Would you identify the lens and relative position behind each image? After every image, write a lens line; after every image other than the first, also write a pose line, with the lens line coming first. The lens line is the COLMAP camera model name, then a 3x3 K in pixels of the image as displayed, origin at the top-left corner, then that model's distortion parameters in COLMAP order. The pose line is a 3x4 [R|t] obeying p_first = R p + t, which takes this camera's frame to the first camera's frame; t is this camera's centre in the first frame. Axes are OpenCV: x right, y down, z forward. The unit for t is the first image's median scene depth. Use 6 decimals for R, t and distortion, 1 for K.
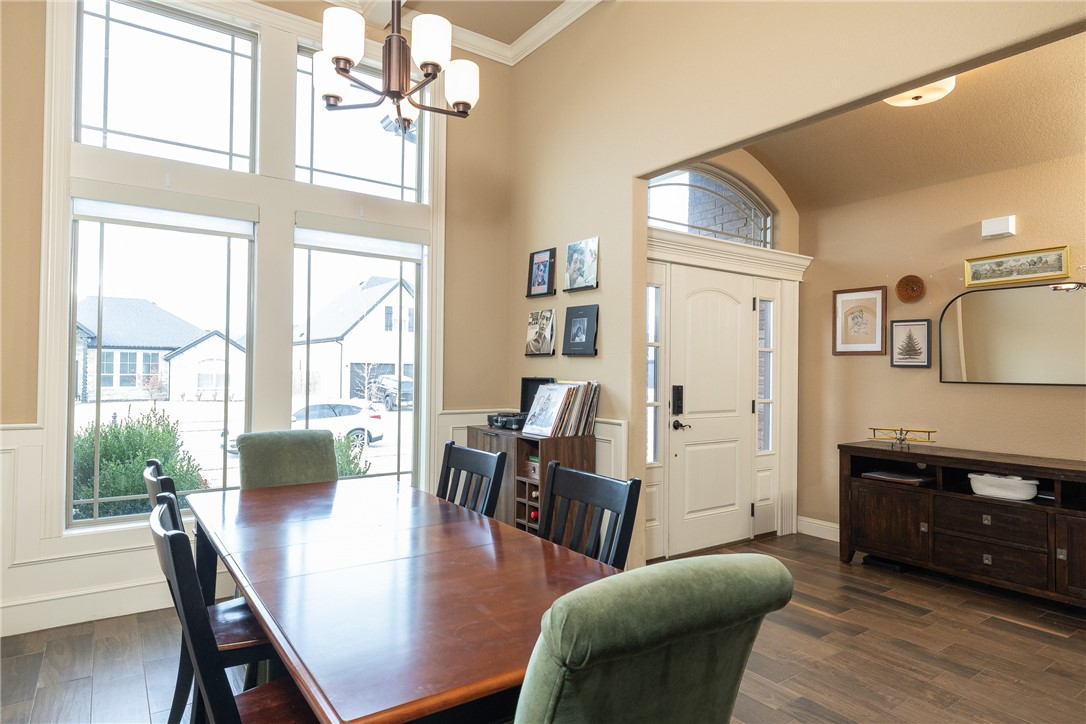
lens RADIAL K [[614.0, 0, 538.1], [0, 614.0, 364.7], [0, 0, 1]] dist [0.001956, -0.002197]
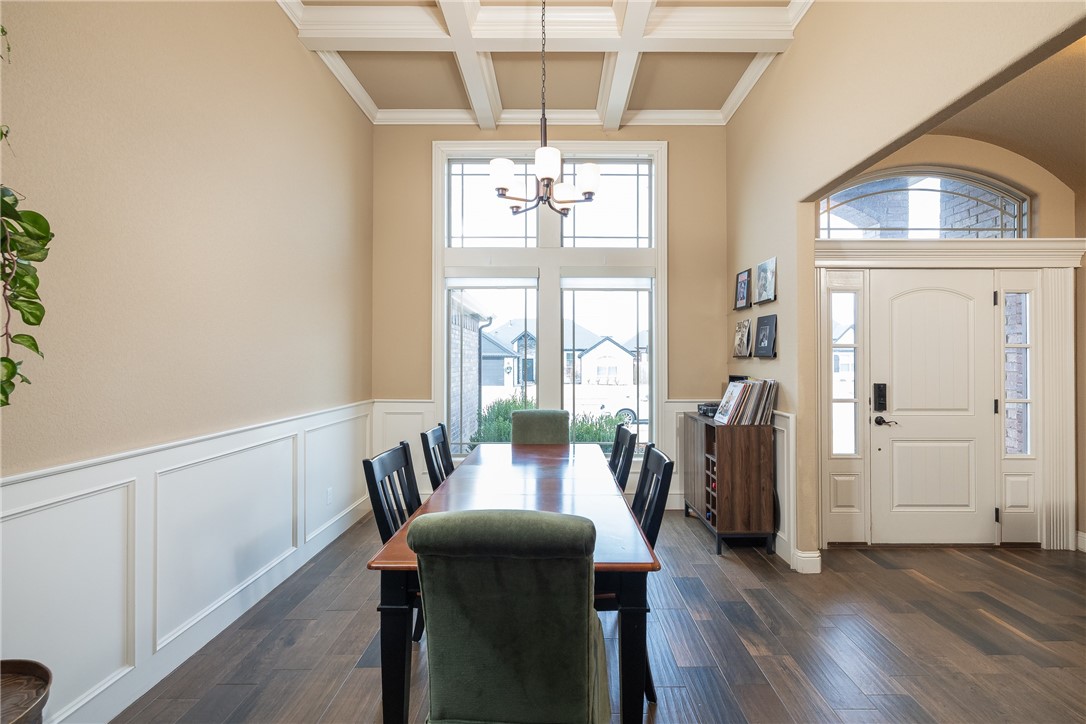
lens RADIAL K [[468.9, 0, 554.9], [0, 468.9, 360.8], [0, 0, 1]] dist [-0.006975, 0.001993]
pose [[0.819583, -0.010890, -0.572857, 0.234442], [0.013811, 0.999904, 0.000751, -0.014048], [0.572794, -0.008527, 0.819655, 0.020004]]
